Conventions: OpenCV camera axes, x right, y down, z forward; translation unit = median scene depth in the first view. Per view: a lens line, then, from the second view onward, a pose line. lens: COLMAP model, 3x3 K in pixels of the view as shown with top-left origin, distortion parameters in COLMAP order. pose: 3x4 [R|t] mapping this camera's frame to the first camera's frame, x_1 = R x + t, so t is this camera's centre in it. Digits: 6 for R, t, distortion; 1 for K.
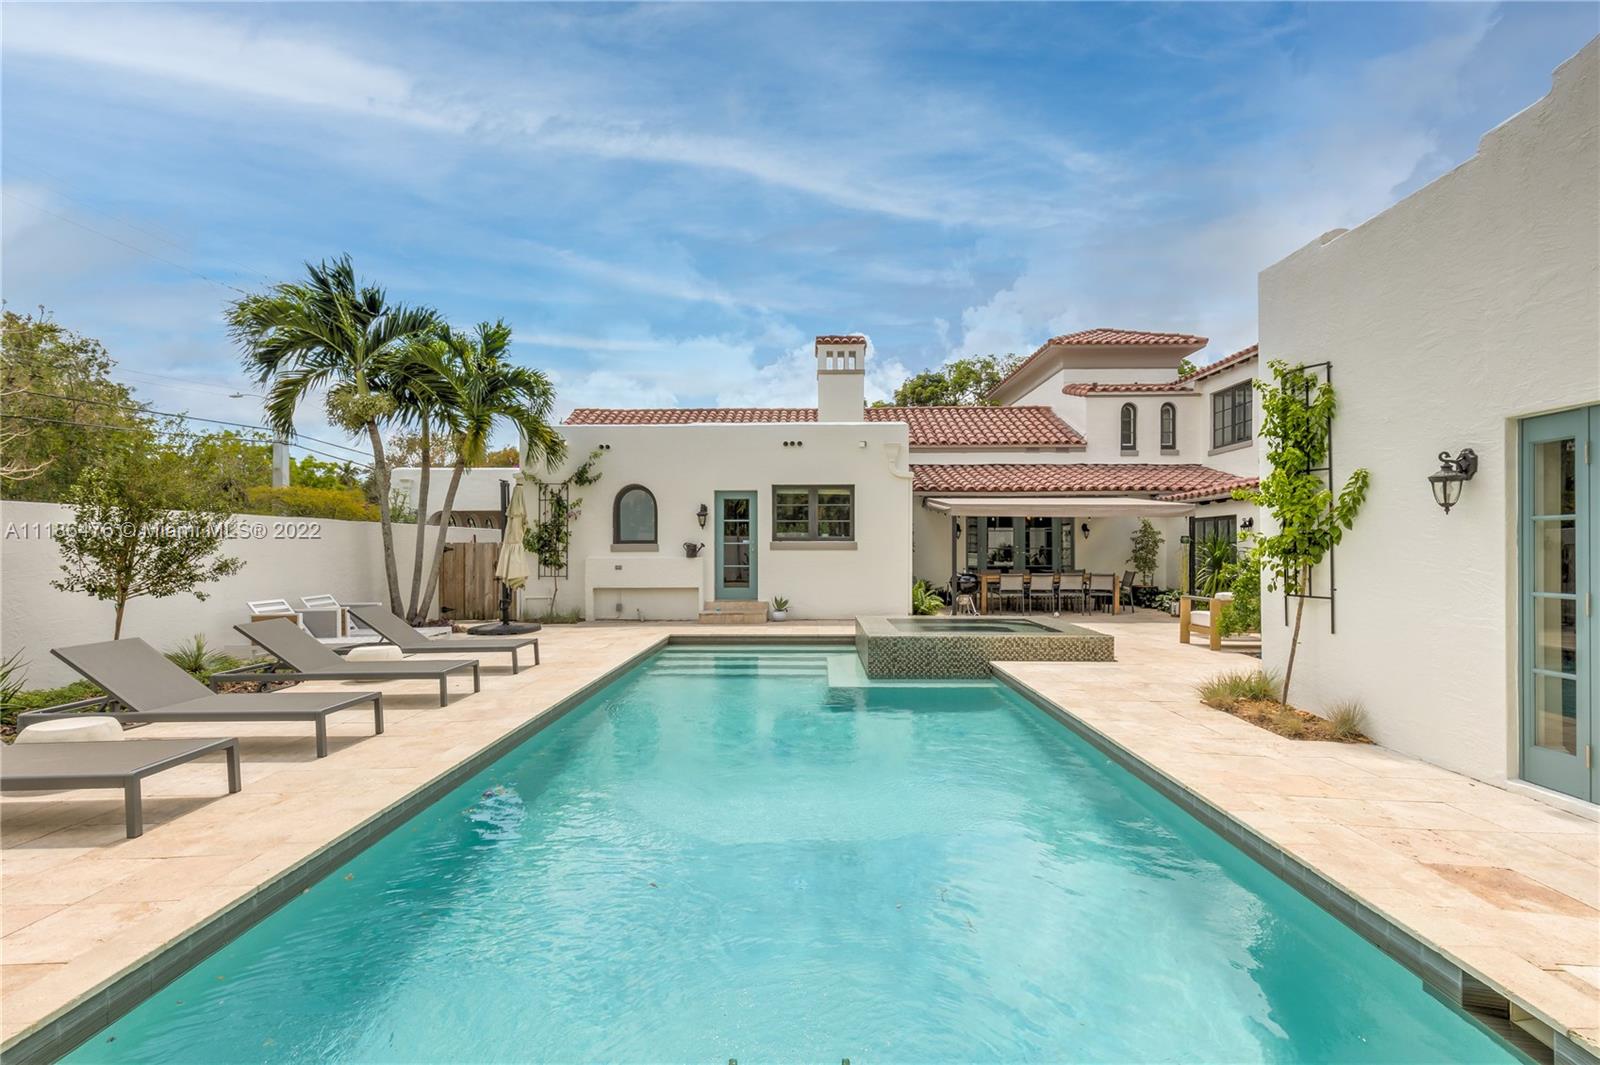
lens RADIAL K [[736.1, 0, 802.2], [0, 736.1, 534.0], [0, 0, 1]] dist [0.002001, -0.000307]
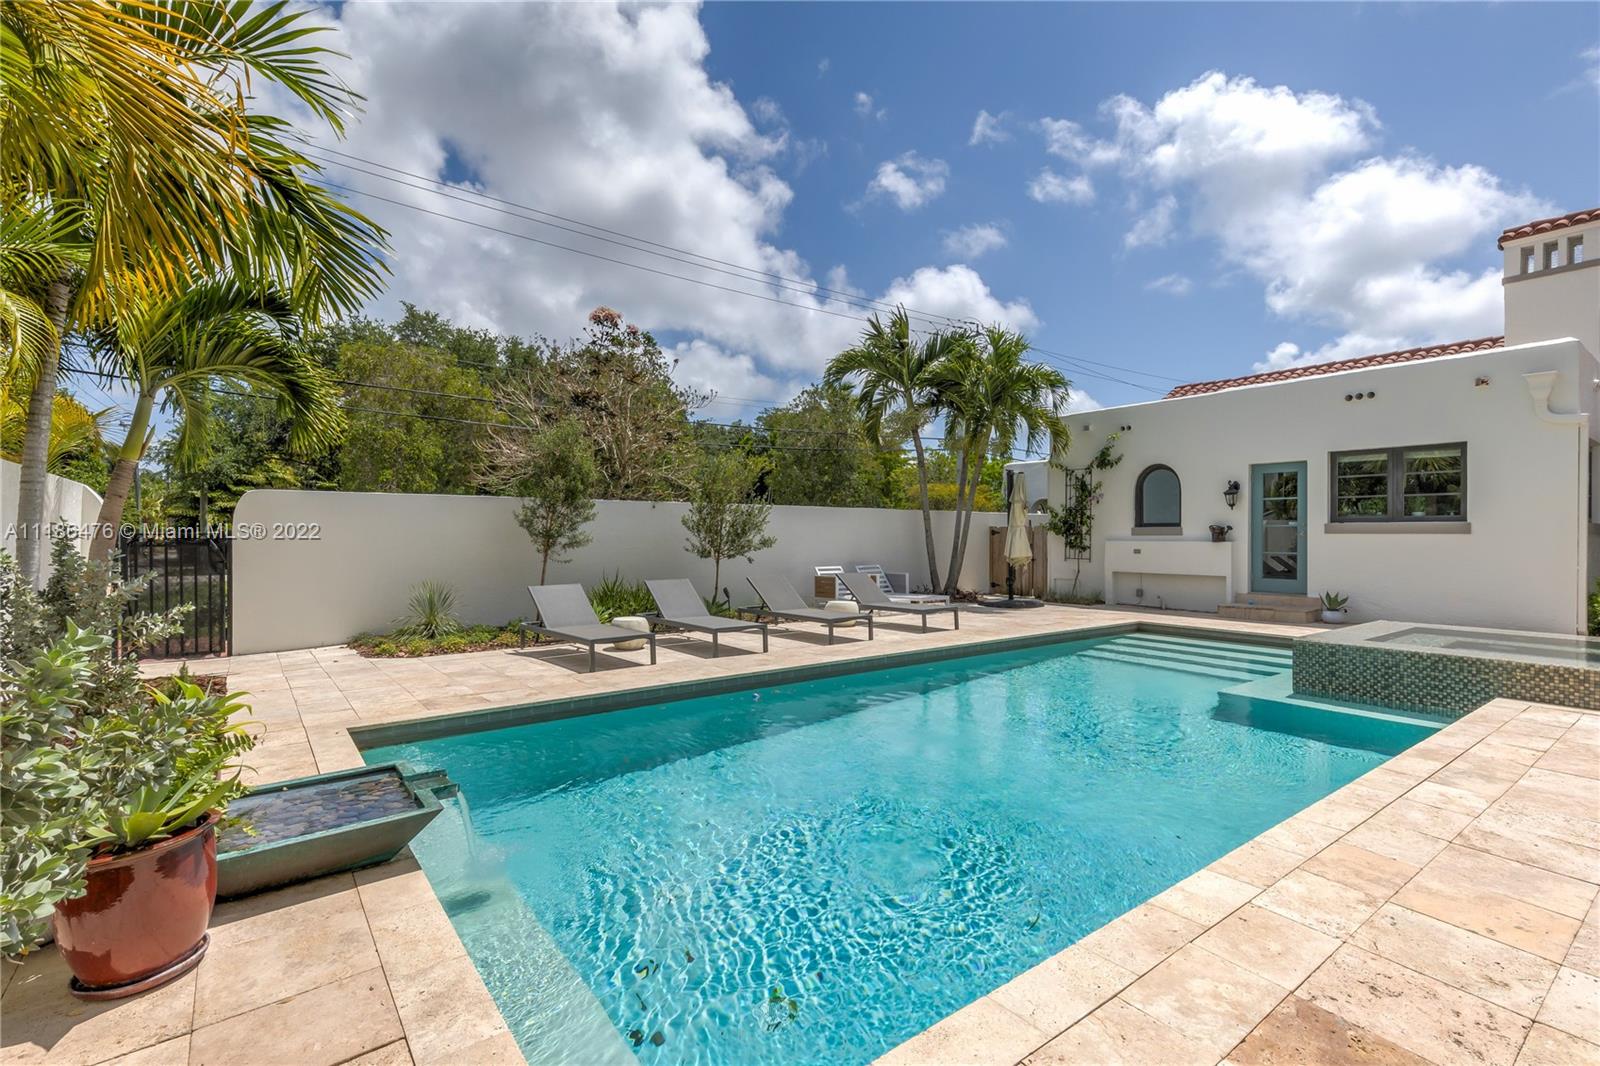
lens RADIAL K [[736.1, 0, 806.1], [0, 736.1, 534.4], [0, 0, 1]] dist [0.002001, -0.000307]
pose [[0.616227, 0.002884, -0.787563, 0.242204], [0.011249, 0.999859, 0.012463, 0.006263], [0.787488, -0.016539, 0.616108, 0.060685]]
